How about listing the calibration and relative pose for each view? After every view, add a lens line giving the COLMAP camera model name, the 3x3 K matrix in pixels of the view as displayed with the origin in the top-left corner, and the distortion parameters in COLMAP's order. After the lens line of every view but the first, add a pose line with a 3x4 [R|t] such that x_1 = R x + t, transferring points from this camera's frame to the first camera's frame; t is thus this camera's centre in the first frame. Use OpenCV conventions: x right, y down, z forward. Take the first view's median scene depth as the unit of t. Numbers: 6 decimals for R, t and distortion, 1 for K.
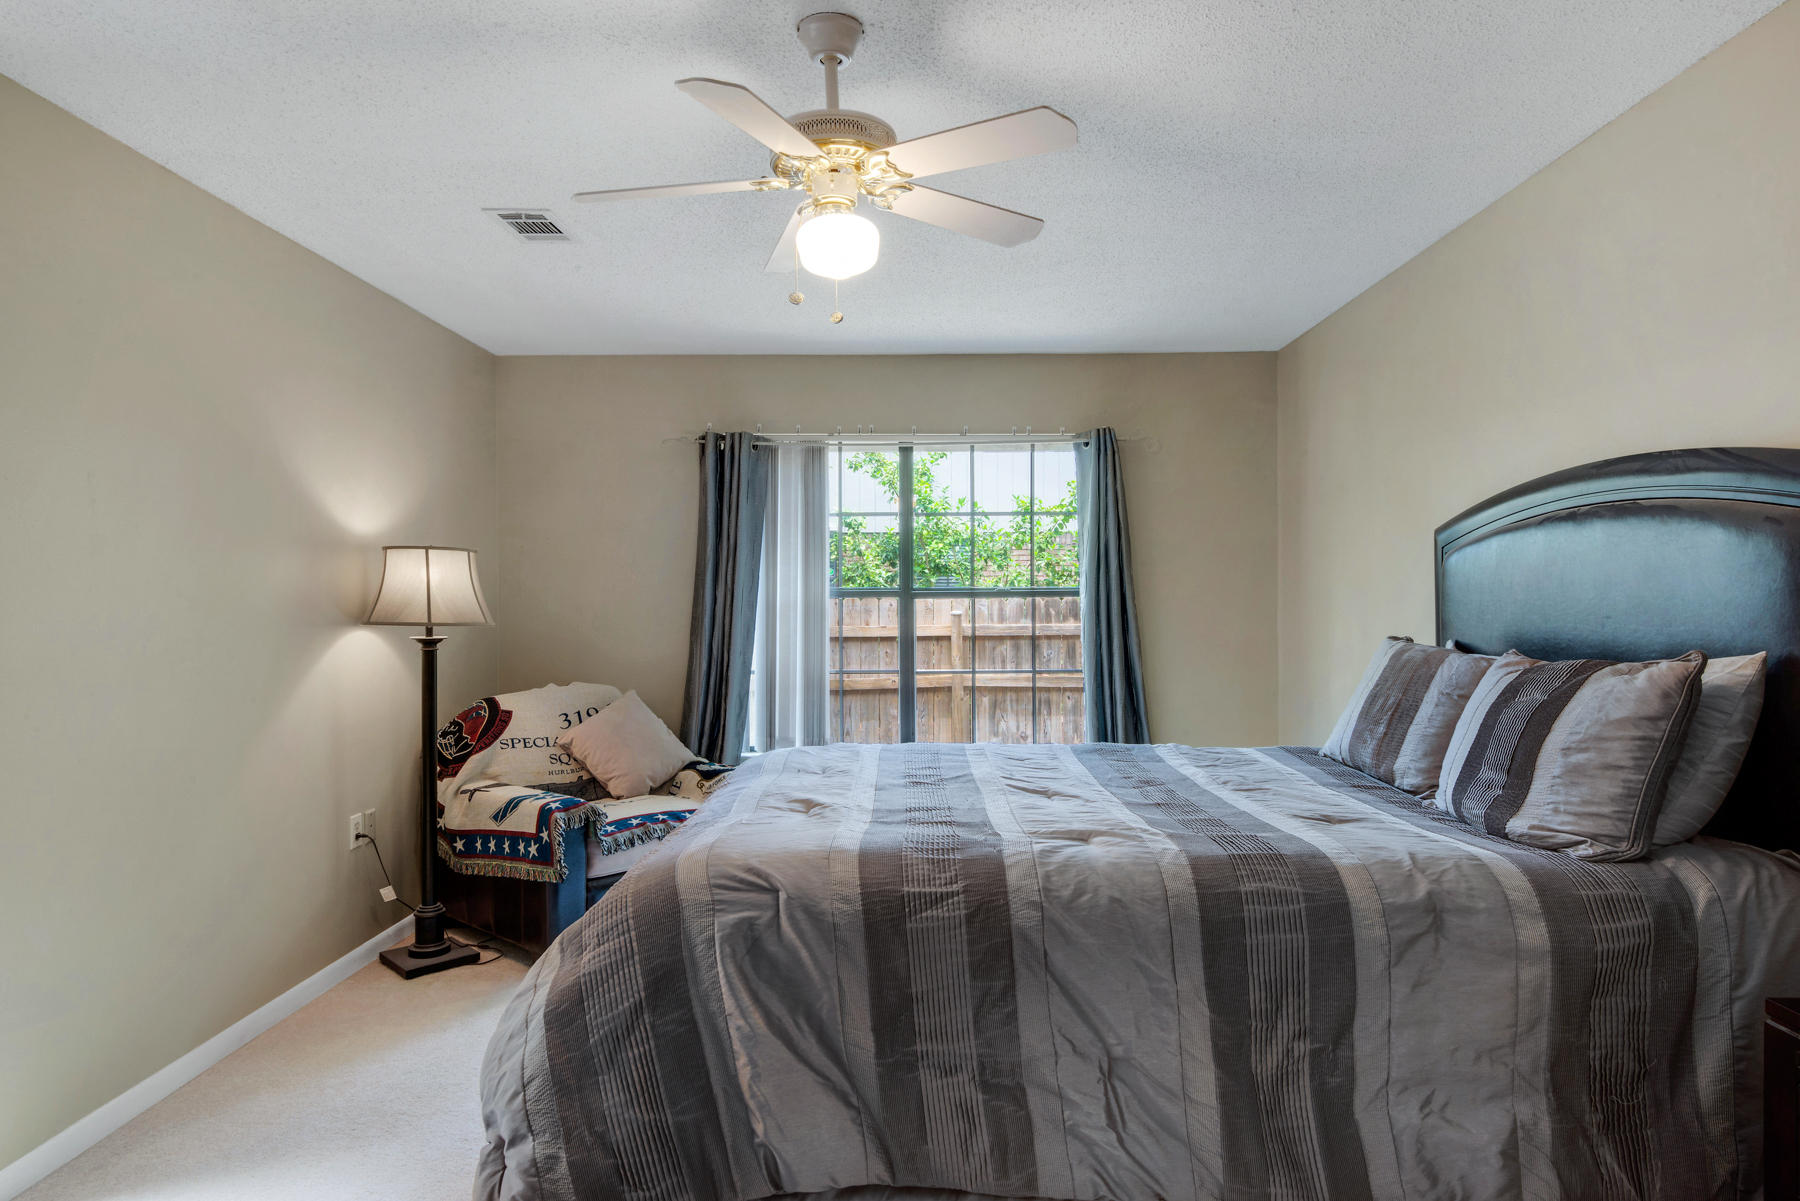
lens RADIAL K [[1073.5, 0, 908.4], [0, 1073.5, 601.4], [0, 0, 1]] dist [0.049221, -0.044131]
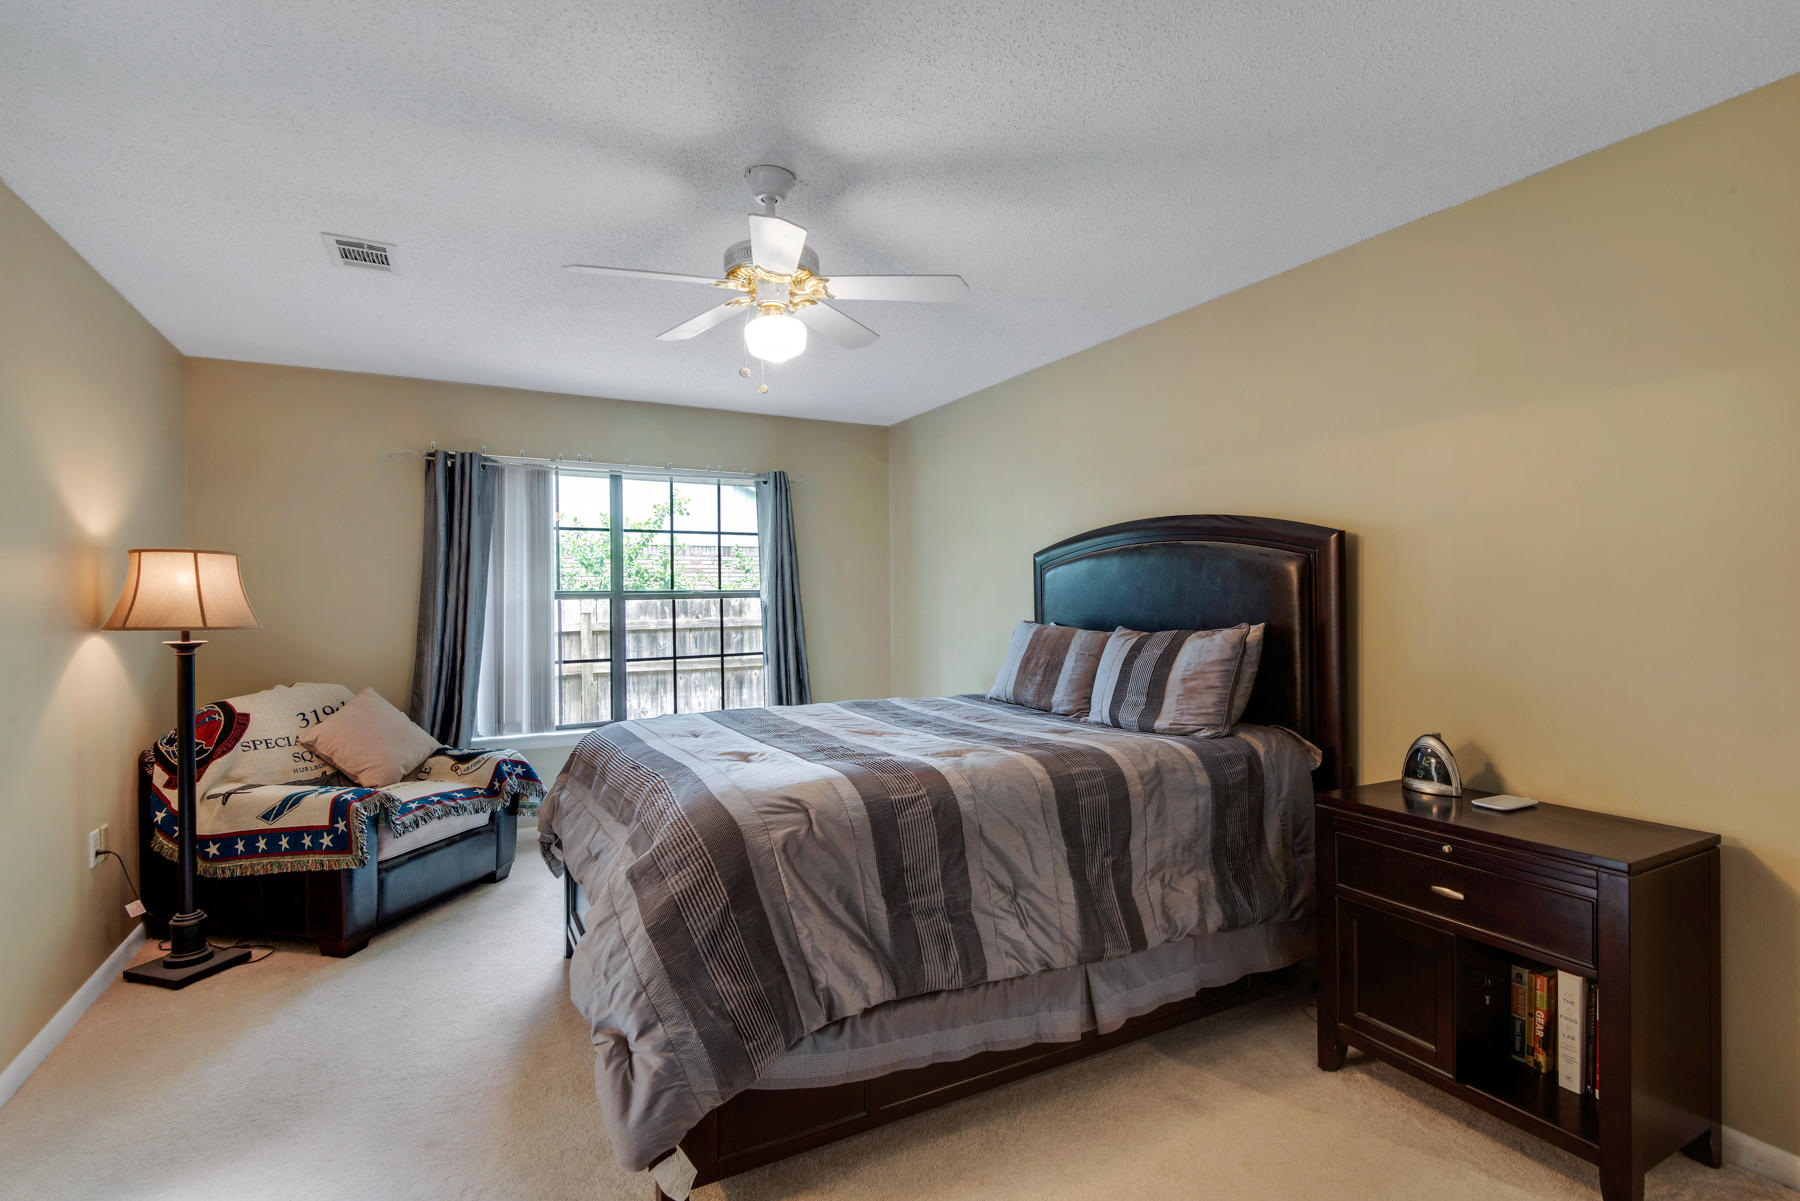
lens RADIAL K [[856.3, 0, 904.4], [0, 856.3, 600.7], [0, 0, 1]] dist [0.040406, -0.025549]
pose [[0.873124, -0.007499, 0.487440, -0.274486], [0.008063, 0.999967, 0.000940, 0.000102], [-0.487431, 0.003109, 0.873156, -0.010774]]
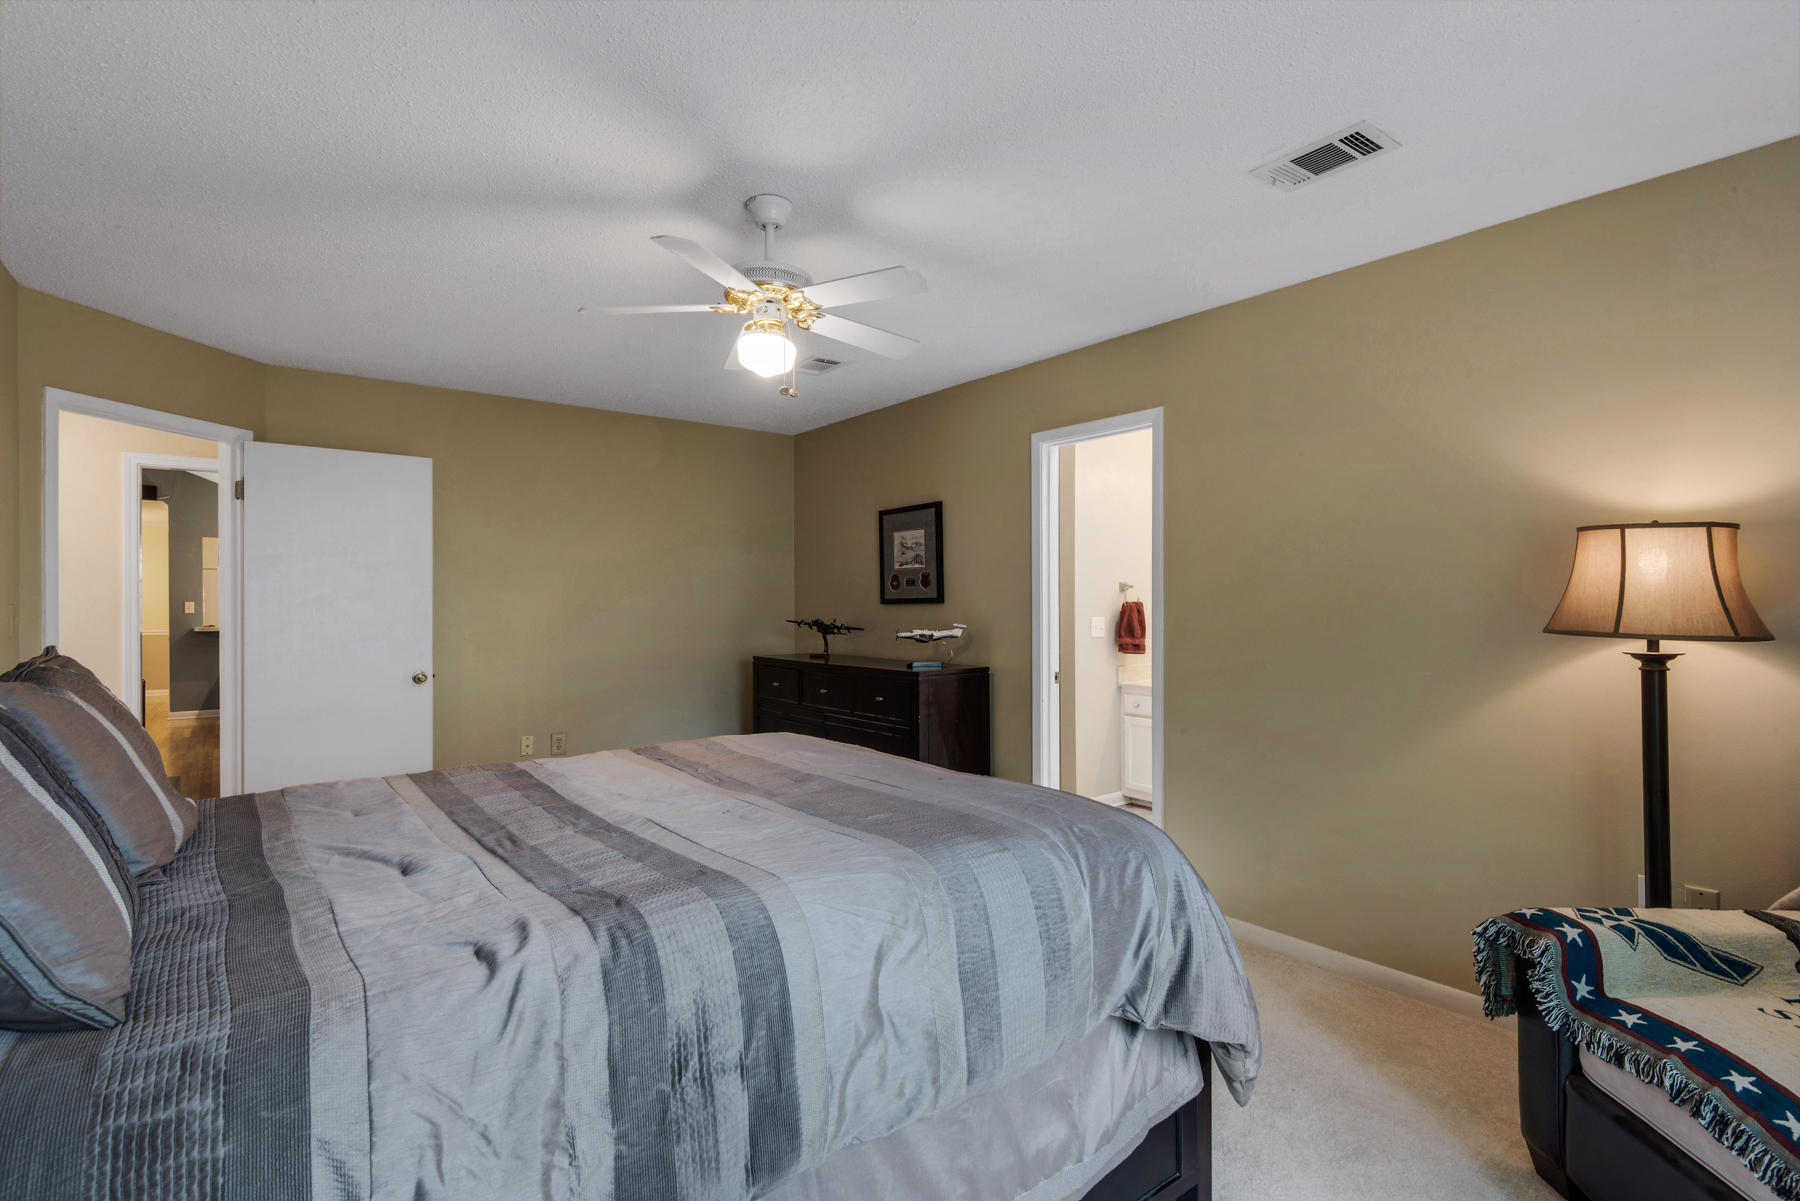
lens RADIAL K [[856.3, 0, 904.4], [0, 856.3, 600.7], [0, 0, 1]] dist [0.040406, -0.025549]
pose [[-0.779054, 0.004081, -0.626943, 0.307497], [0.000720, 0.999984, 0.005615, -0.003840], [0.626956, 0.003923, -0.779045, 1.218441]]
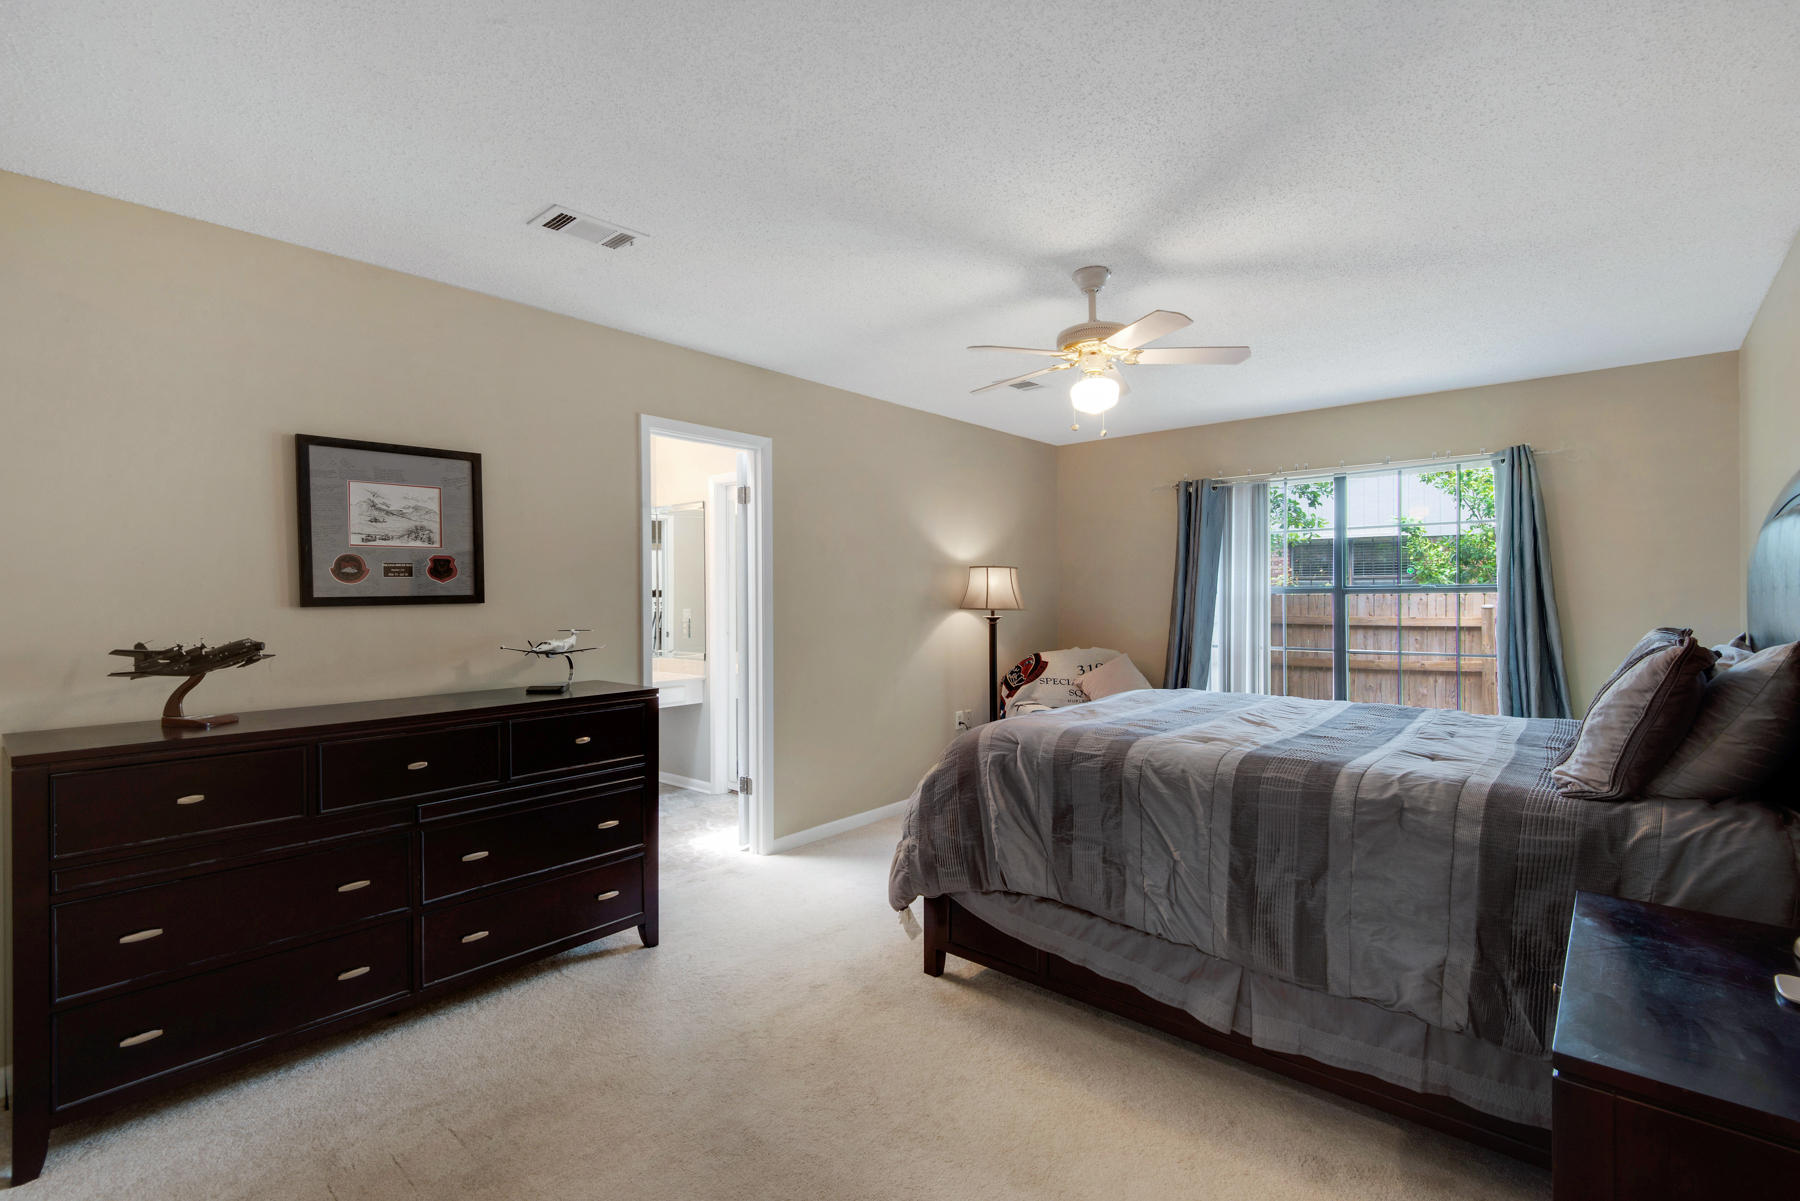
lens RADIAL K [[821.7, 0, 907.4], [0, 821.7, 596.7], [0, 0, 1]] dist [0.048843, -0.031033]
pose [[0.765773, 0.000498, -0.643111, 0.345137], [-0.000342, 1.000000, 0.000368, 0.000168], [0.643111, -0.000062, 0.765773, -0.140079]]
